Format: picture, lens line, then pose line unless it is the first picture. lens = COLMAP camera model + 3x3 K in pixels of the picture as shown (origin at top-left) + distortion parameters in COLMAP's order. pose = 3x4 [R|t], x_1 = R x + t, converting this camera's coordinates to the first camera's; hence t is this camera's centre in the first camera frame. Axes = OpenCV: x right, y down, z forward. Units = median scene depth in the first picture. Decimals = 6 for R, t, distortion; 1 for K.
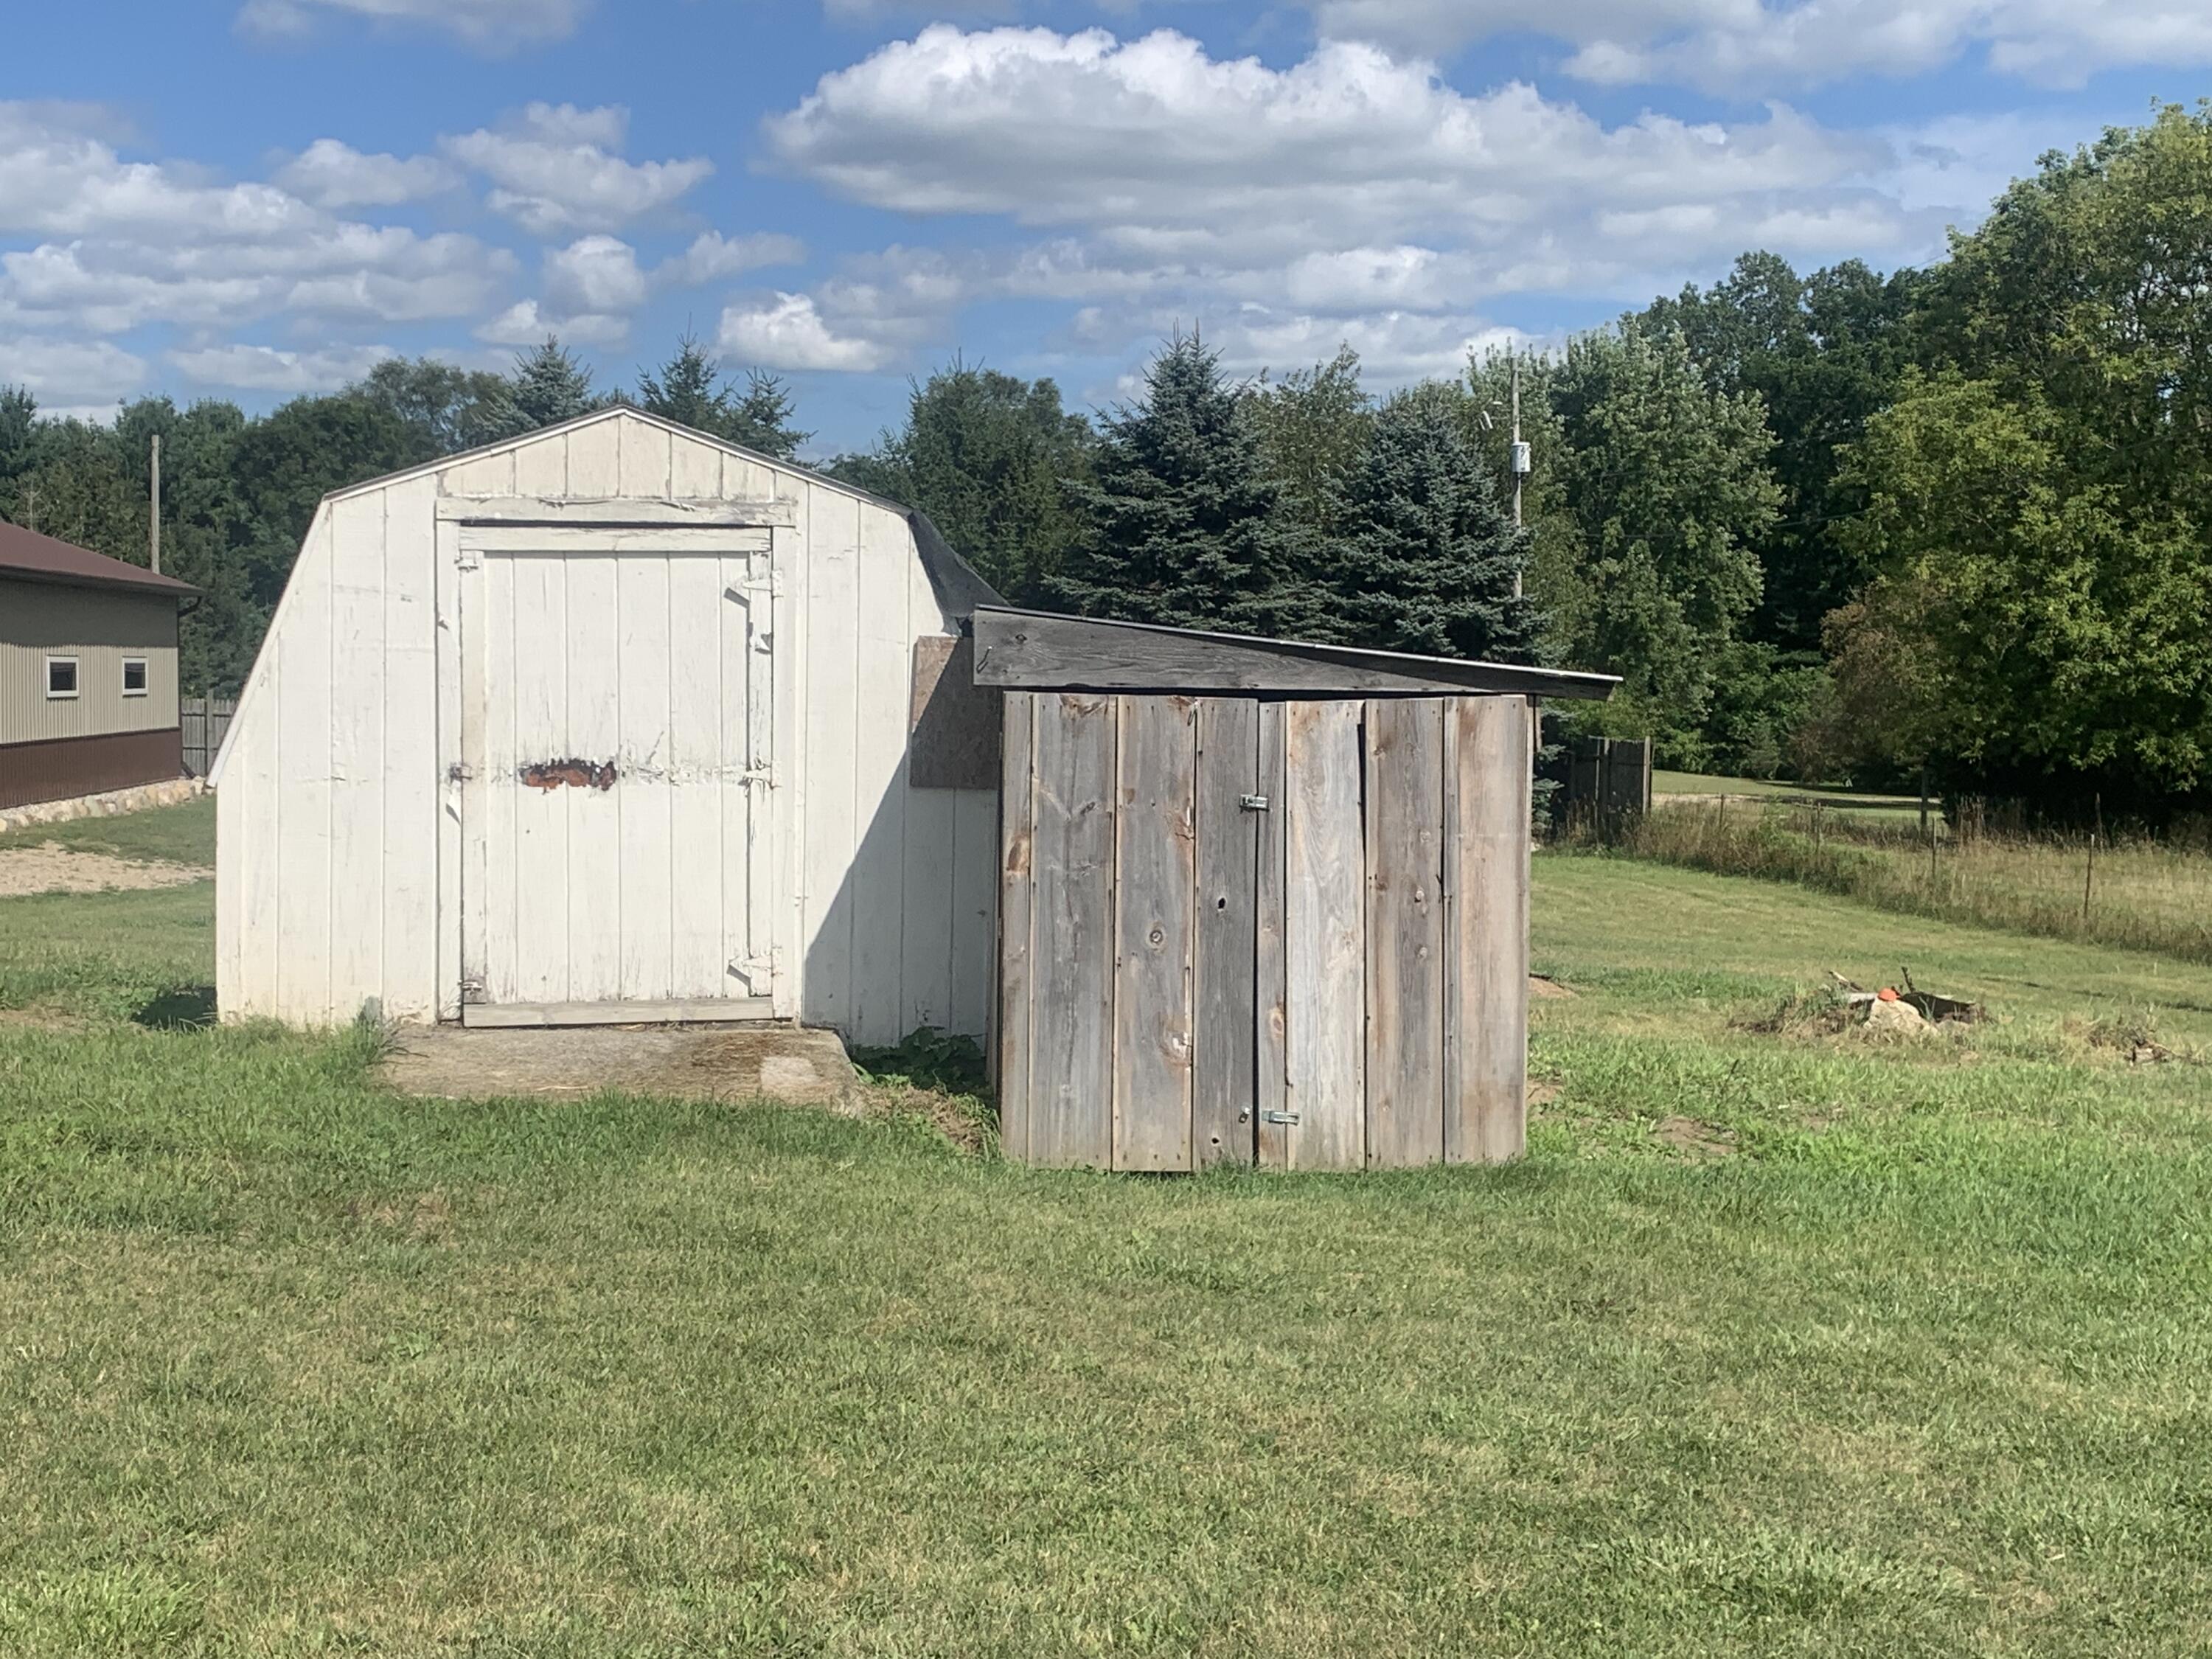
lens RADIAL K [[3076.7, 0, 1109.7], [0, 3076.7, 839.4], [0, 0, 1]] dist [0.134950, 0.000000]
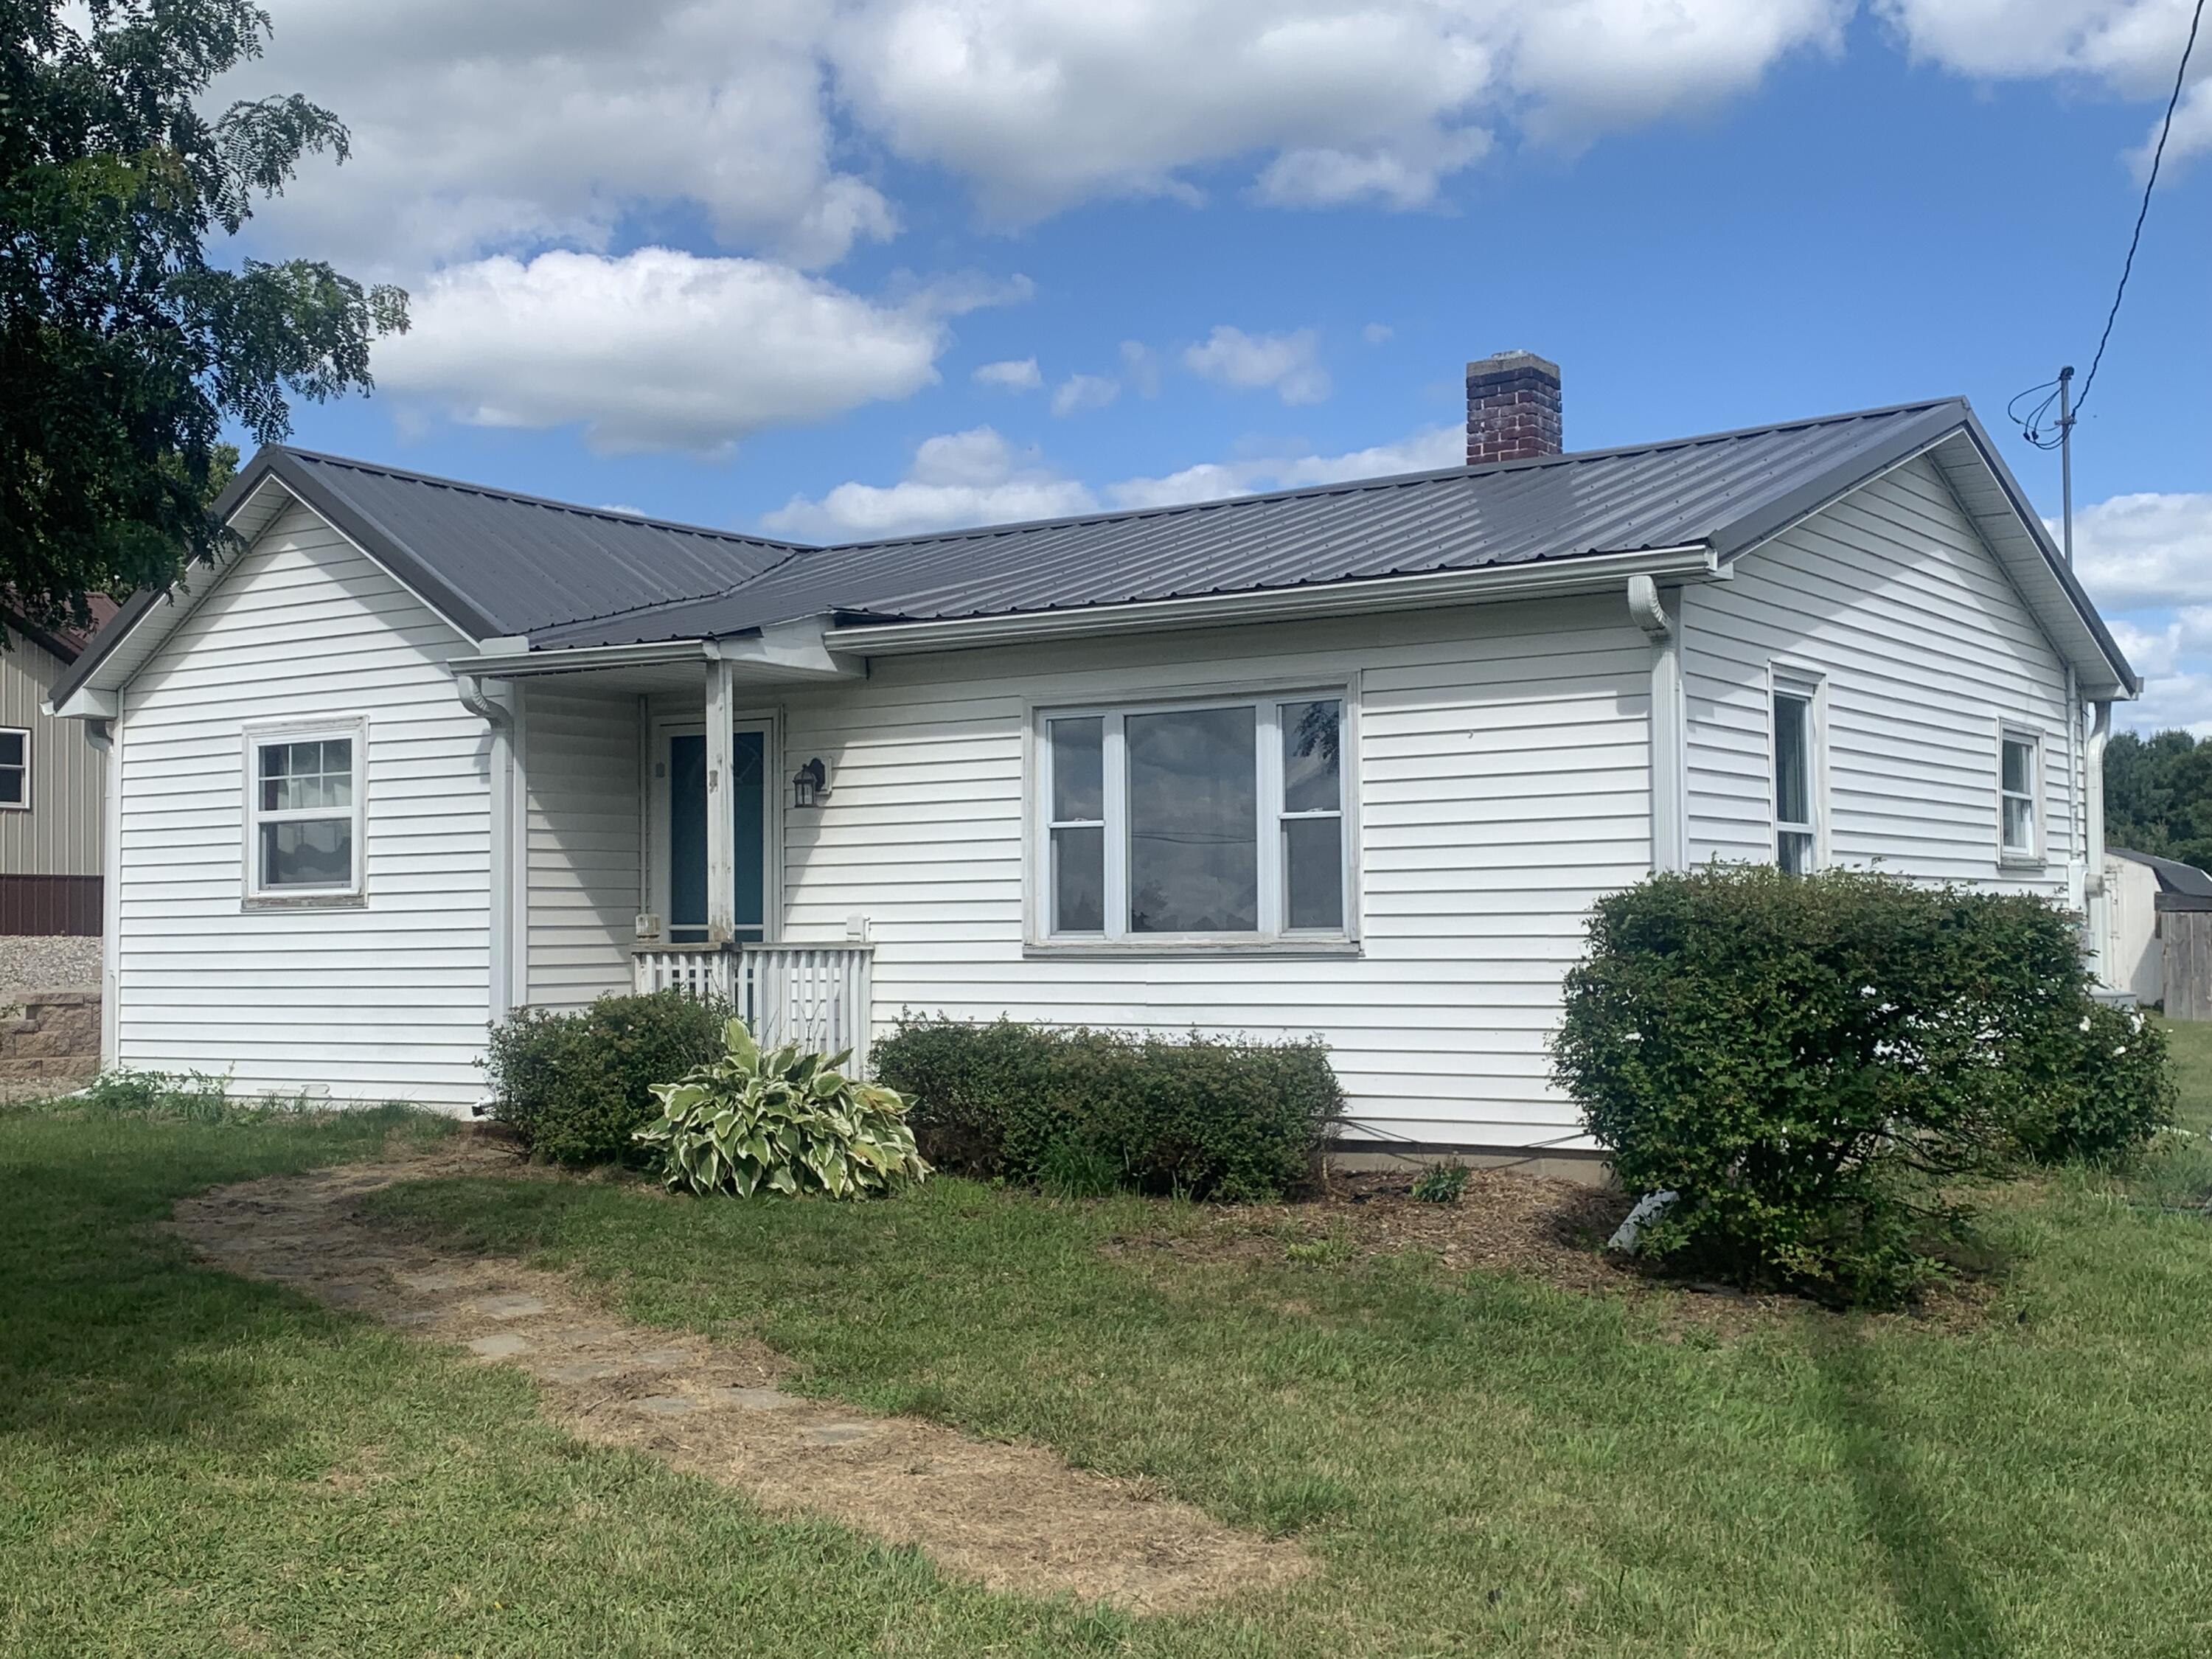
lens RADIAL K [[2580.6, 0, 1102.4], [0, 2580.6, 834.3], [0, 0, 1]] dist [0.055905, 0.000000]
pose [[0.774264, -0.037264, -0.631765, 0.213013], [-0.021480, 0.996142, -0.085082, 0.034752], [0.632498, 0.079446, 0.770477, -0.521776]]
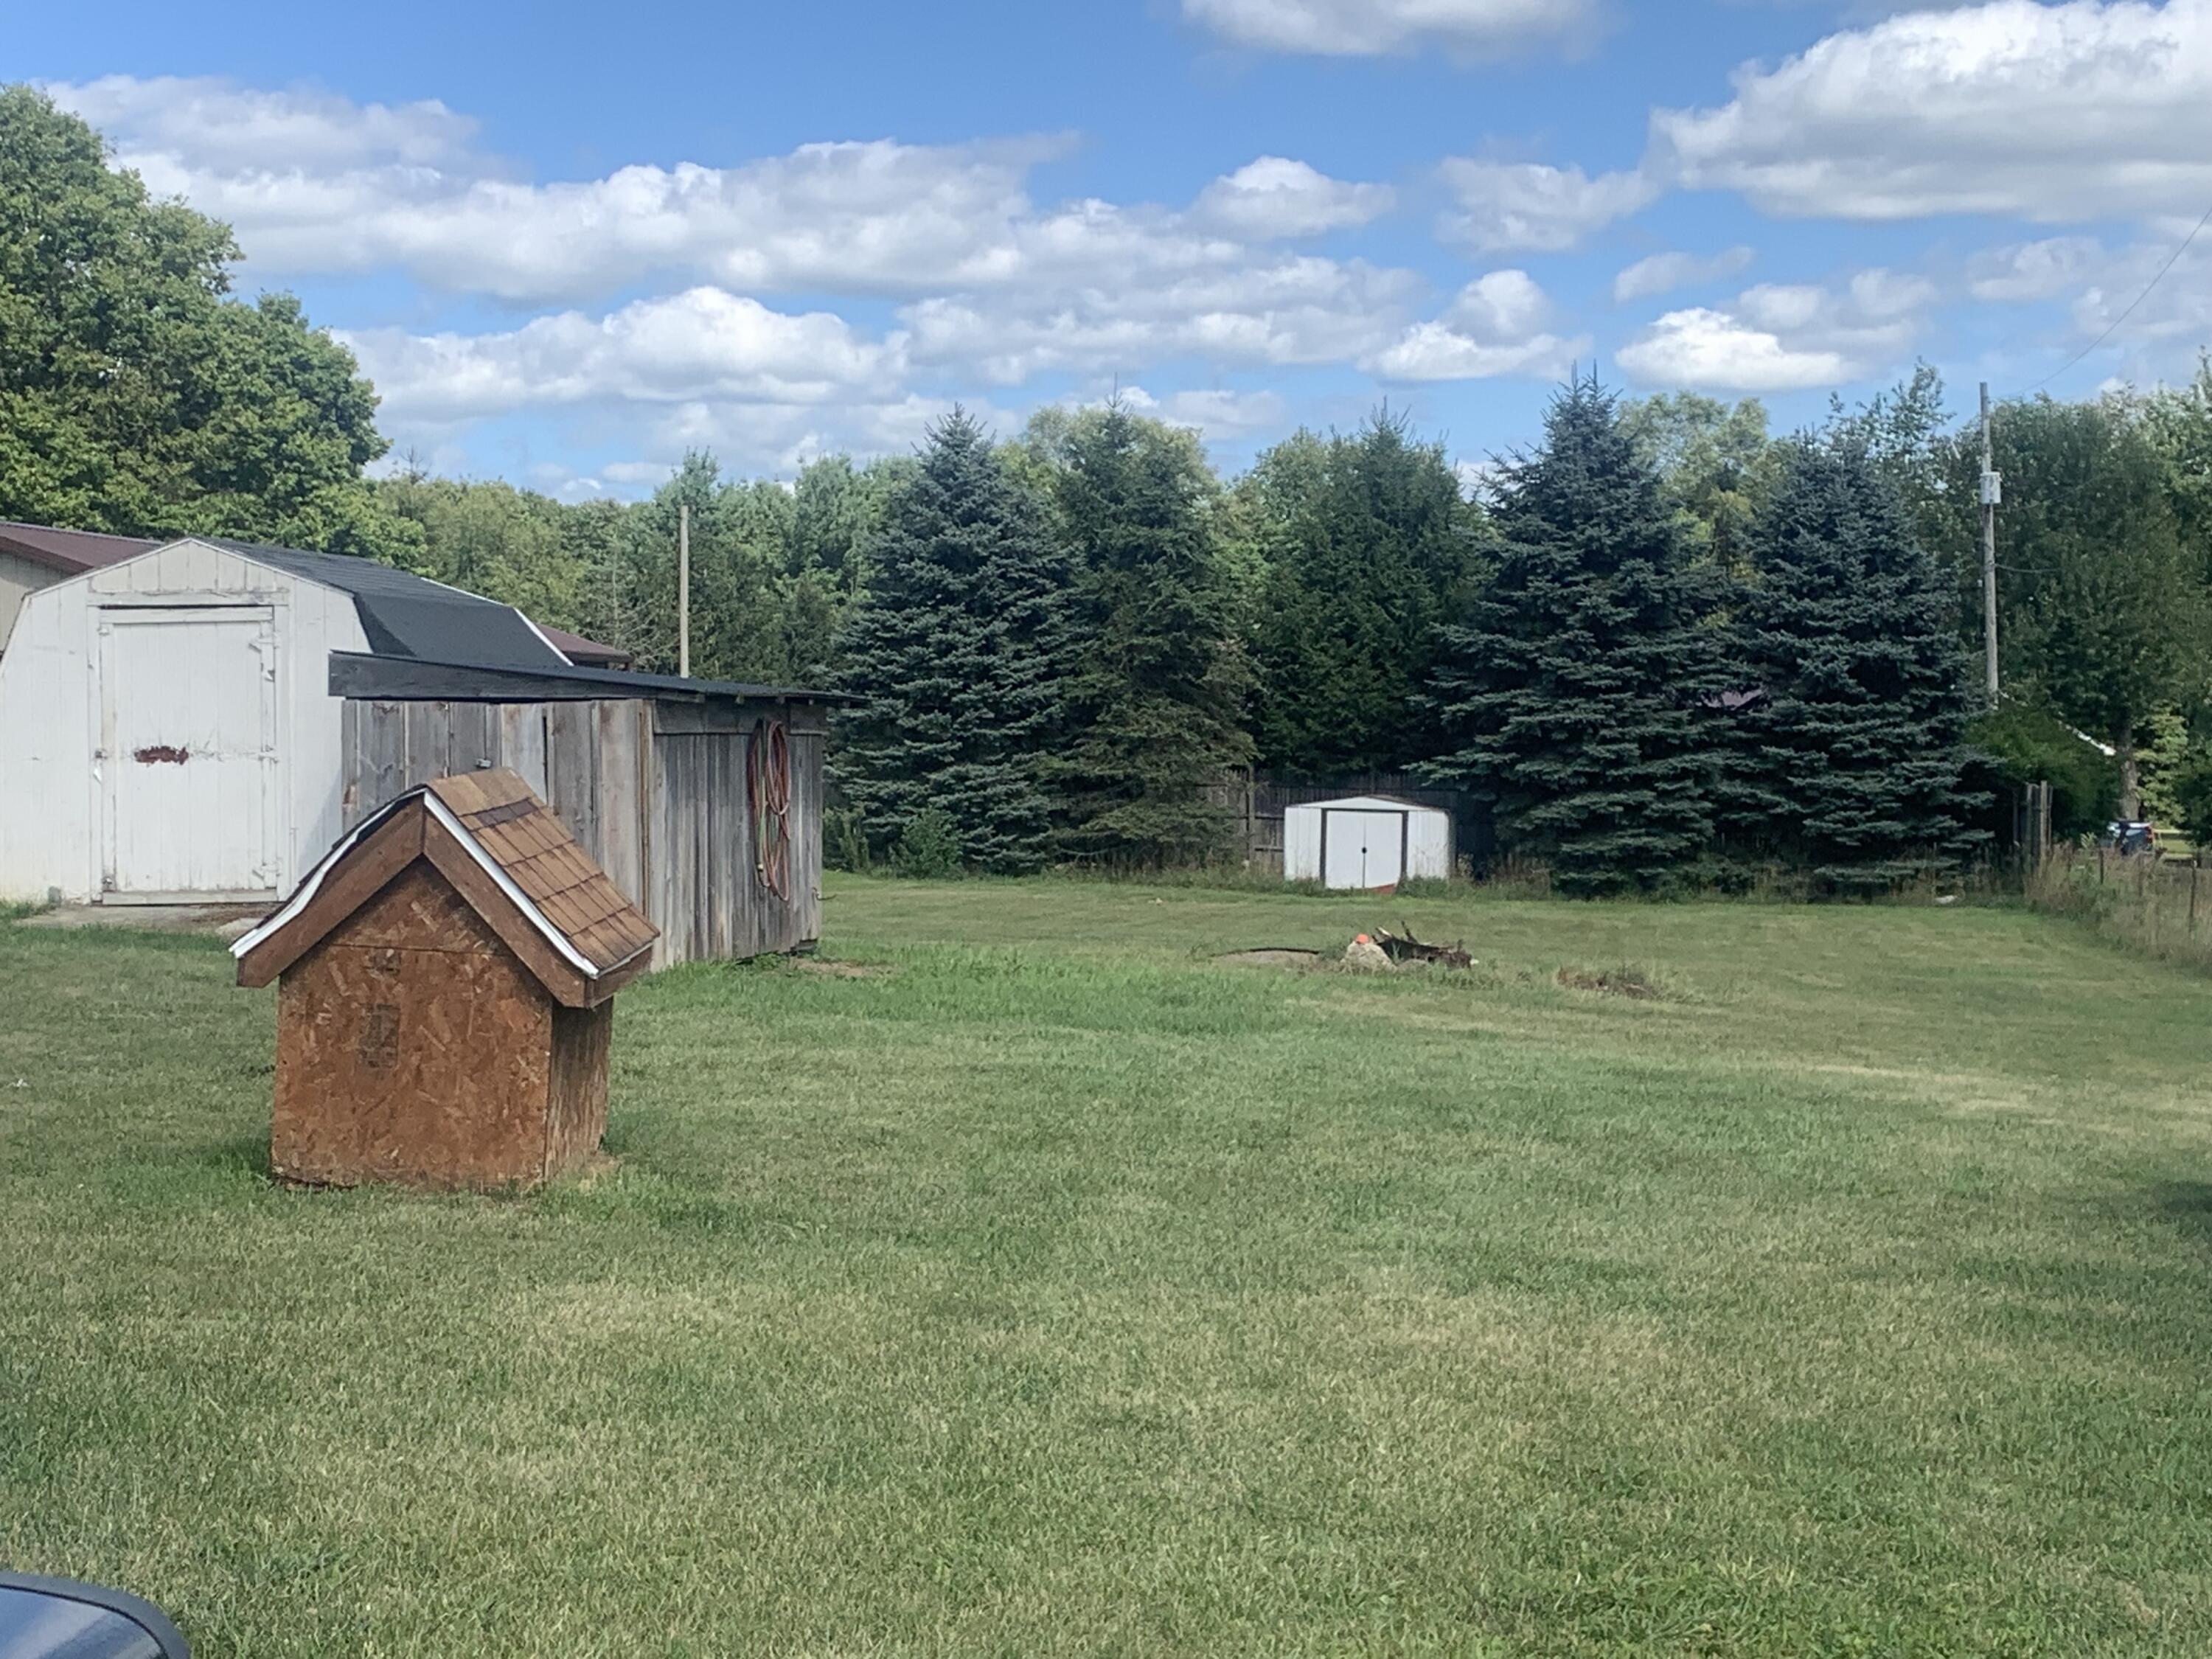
lens RADIAL K [[3689.7, 0, 1103.5], [0, 3689.7, 822.9], [0, 0, 1]] dist [0.157821, 0.000000]
pose [[0.966717, -0.005996, -0.255776, 0.180384], [-0.002265, 0.999486, -0.031993, 0.017090], [0.255837, 0.031508, 0.966206, -0.177732]]
